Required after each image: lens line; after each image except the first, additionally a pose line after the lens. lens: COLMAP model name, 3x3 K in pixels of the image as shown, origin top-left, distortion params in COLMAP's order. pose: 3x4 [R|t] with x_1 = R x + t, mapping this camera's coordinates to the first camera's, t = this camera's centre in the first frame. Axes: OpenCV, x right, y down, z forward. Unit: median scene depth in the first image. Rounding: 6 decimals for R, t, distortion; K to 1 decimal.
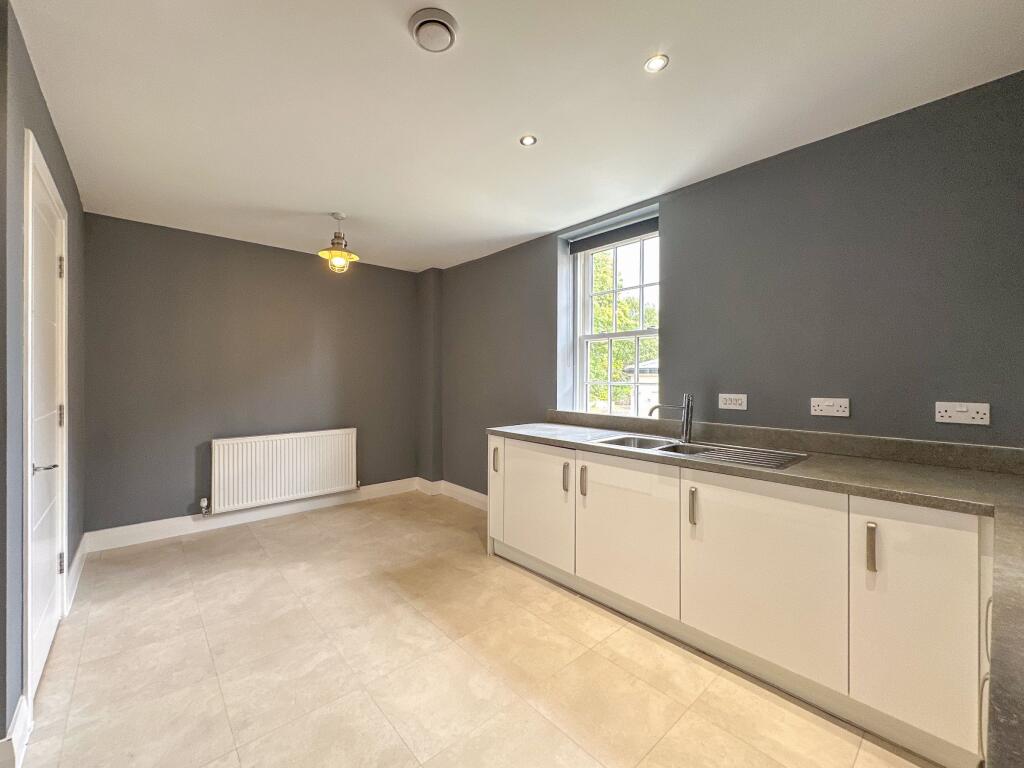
lens RADIAL K [[421.6, 0, 486.5], [0, 421.6, 379.5], [0, 0, 1]] dist [0.000329, -0.000027]
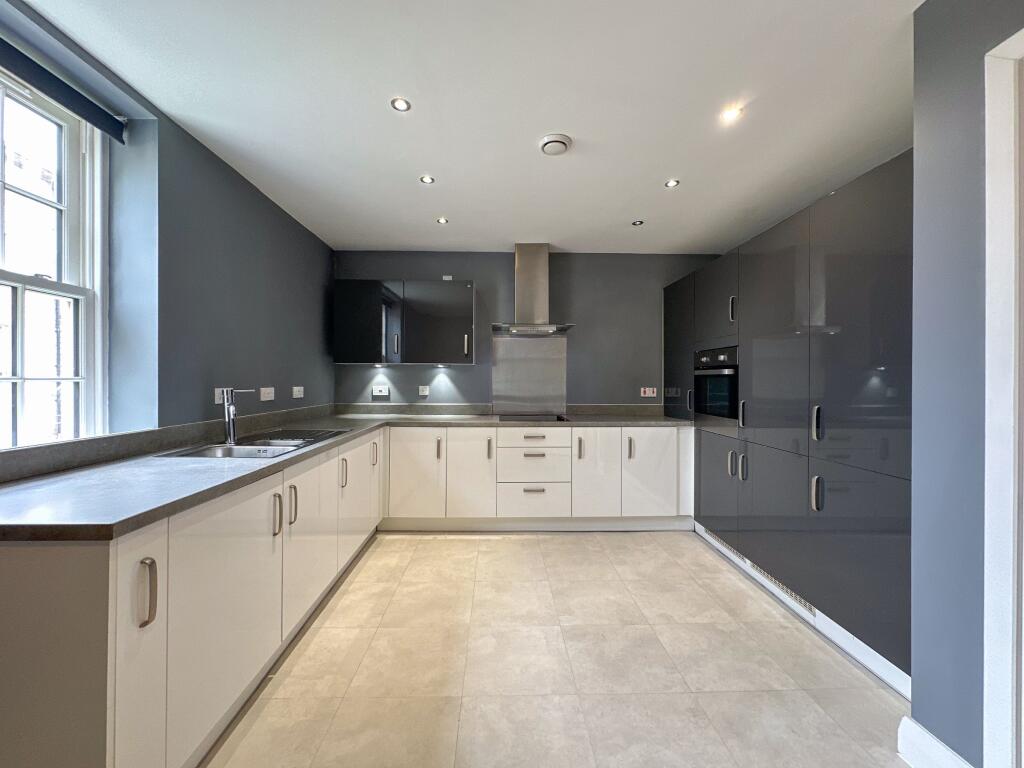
lens RADIAL K [[421.6, 0, 510.4], [0, 421.6, 380.9], [0, 0, 1]] dist [0.000329, -0.000027]
pose [[-0.794381, -0.007233, 0.607377, -0.713053], [-0.003141, 0.999965, 0.007801, 0.010225], [-0.607412, 0.004289, -0.794375, 1.770311]]
